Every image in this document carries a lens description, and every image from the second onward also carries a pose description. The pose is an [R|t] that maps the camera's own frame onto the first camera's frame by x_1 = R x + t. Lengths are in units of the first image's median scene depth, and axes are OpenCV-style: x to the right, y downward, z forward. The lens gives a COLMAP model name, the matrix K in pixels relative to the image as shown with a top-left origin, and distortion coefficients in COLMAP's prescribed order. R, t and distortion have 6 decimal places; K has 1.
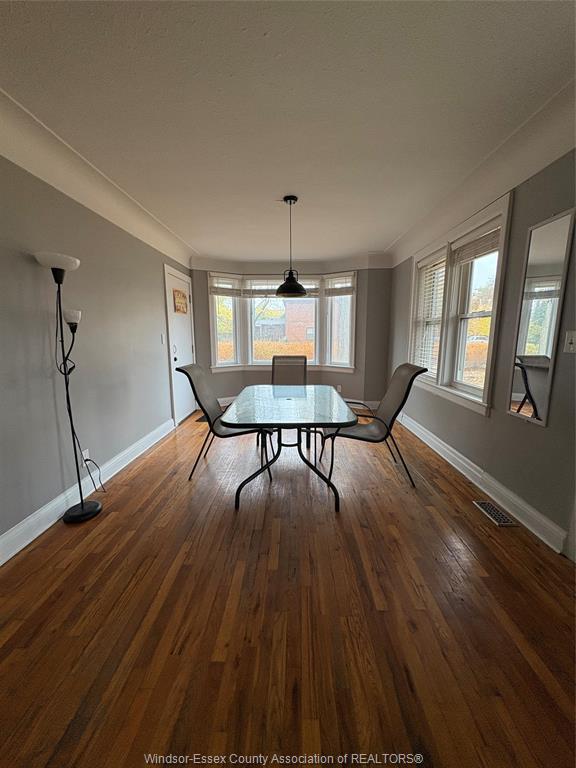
lens RADIAL K [[305.2, 0, 288.0], [0, 305.2, 384.0], [0, 0, 1]] dist [-0.002761, 0.000666]
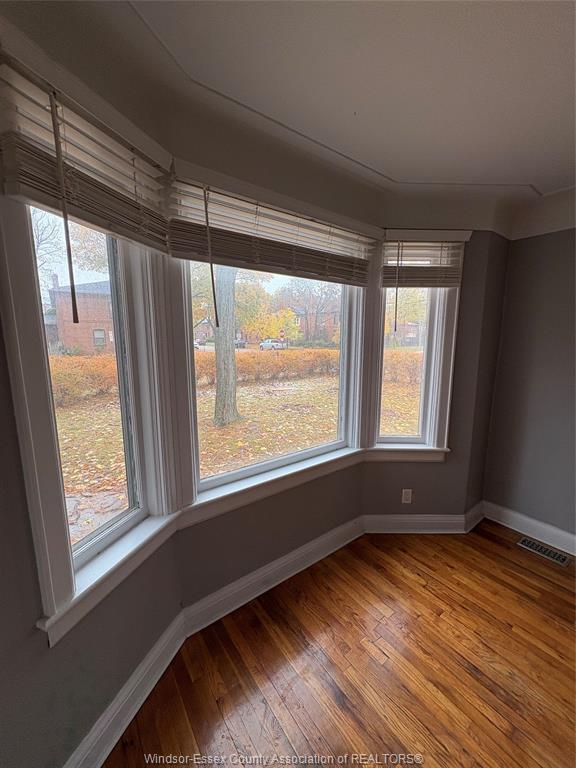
lens RADIAL K [[305.2, 0, 288.0], [0, 305.2, 384.0], [0, 0, 1]] dist [-0.002761, 0.000666]
pose [[0.788355, -0.084739, 0.609356, -0.511054], [0.088453, 0.995790, 0.024042, -0.393141], [-0.608828, 0.034946, 0.792532, 1.686864]]
